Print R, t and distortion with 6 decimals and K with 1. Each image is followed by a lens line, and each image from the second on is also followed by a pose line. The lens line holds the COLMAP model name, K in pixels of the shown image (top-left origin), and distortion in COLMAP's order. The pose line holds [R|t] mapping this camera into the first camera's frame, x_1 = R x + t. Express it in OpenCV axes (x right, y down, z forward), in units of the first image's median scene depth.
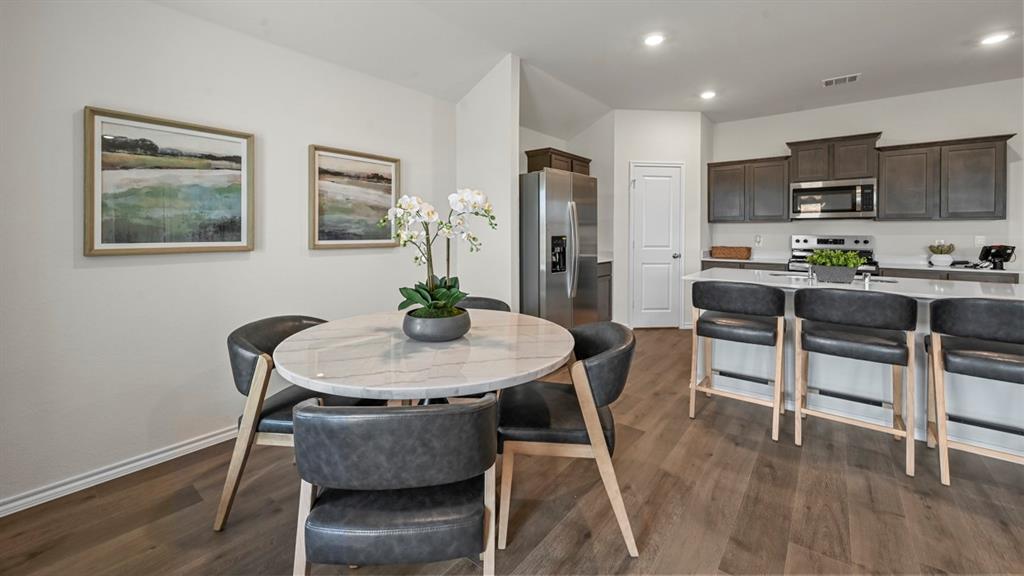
lens RADIAL K [[404.0, 0, 509.2], [0, 404.0, 233.5], [0, 0, 1]] dist [0.000140, 0.000207]
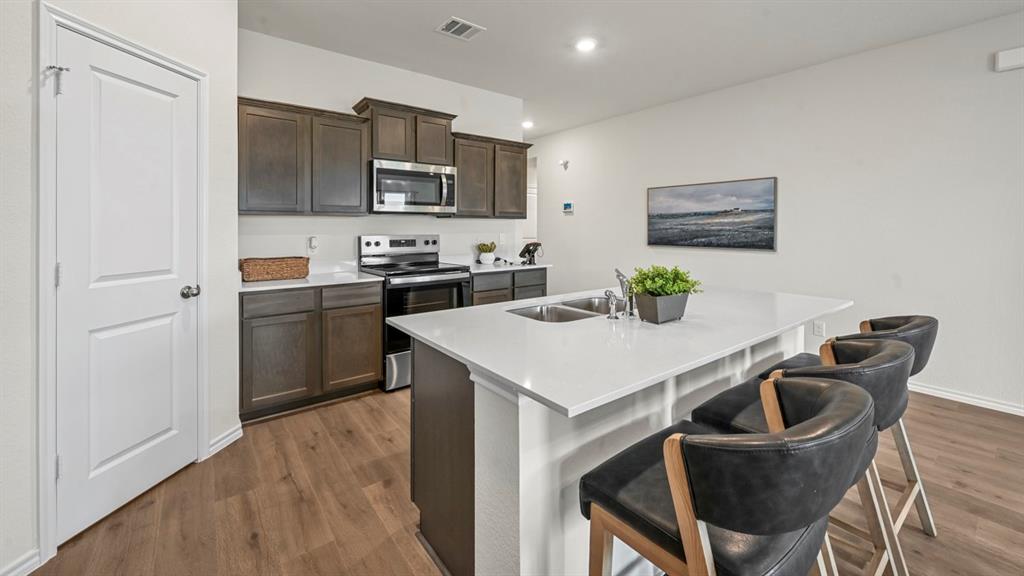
lens RADIAL K [[403.3, 0, 510.1], [0, 403.3, 233.6], [0, 0, 1]] dist [-0.000541, 0.000115]
pose [[0.237752, -0.017446, 0.971169, 0.124308], [0.002346, 0.999846, 0.017387, -0.014977], [-0.971323, -0.001855, 0.237756, 0.797357]]
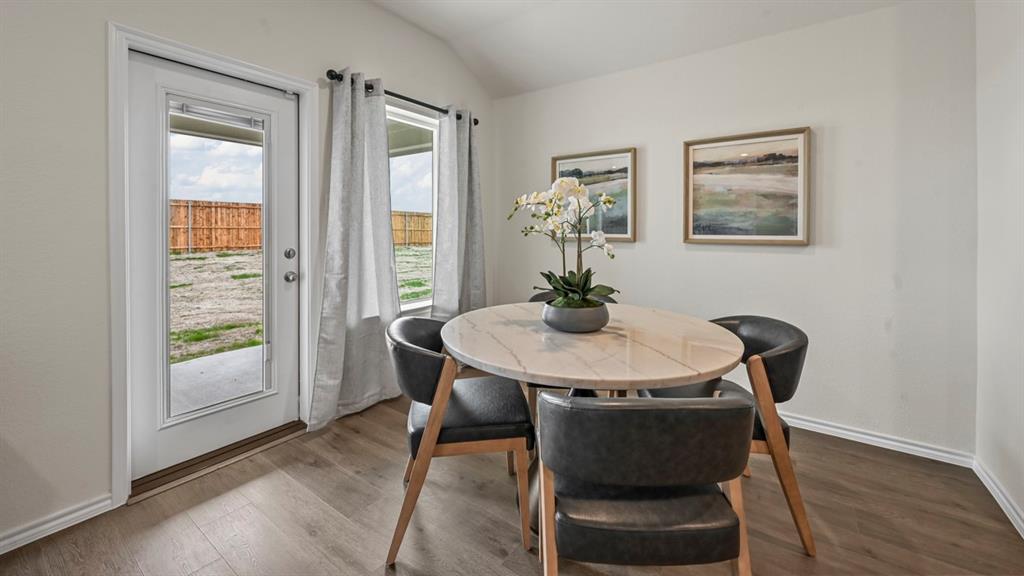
lens RADIAL K [[403.3, 0, 510.1], [0, 403.3, 233.6], [0, 0, 1]] dist [-0.000541, 0.000115]
pose [[0.050227, 0.005484, -0.998723, 0.379246], [-0.006439, 0.999966, 0.005167, 0.008997], [0.998717, 0.006171, 0.050260, 0.368349]]
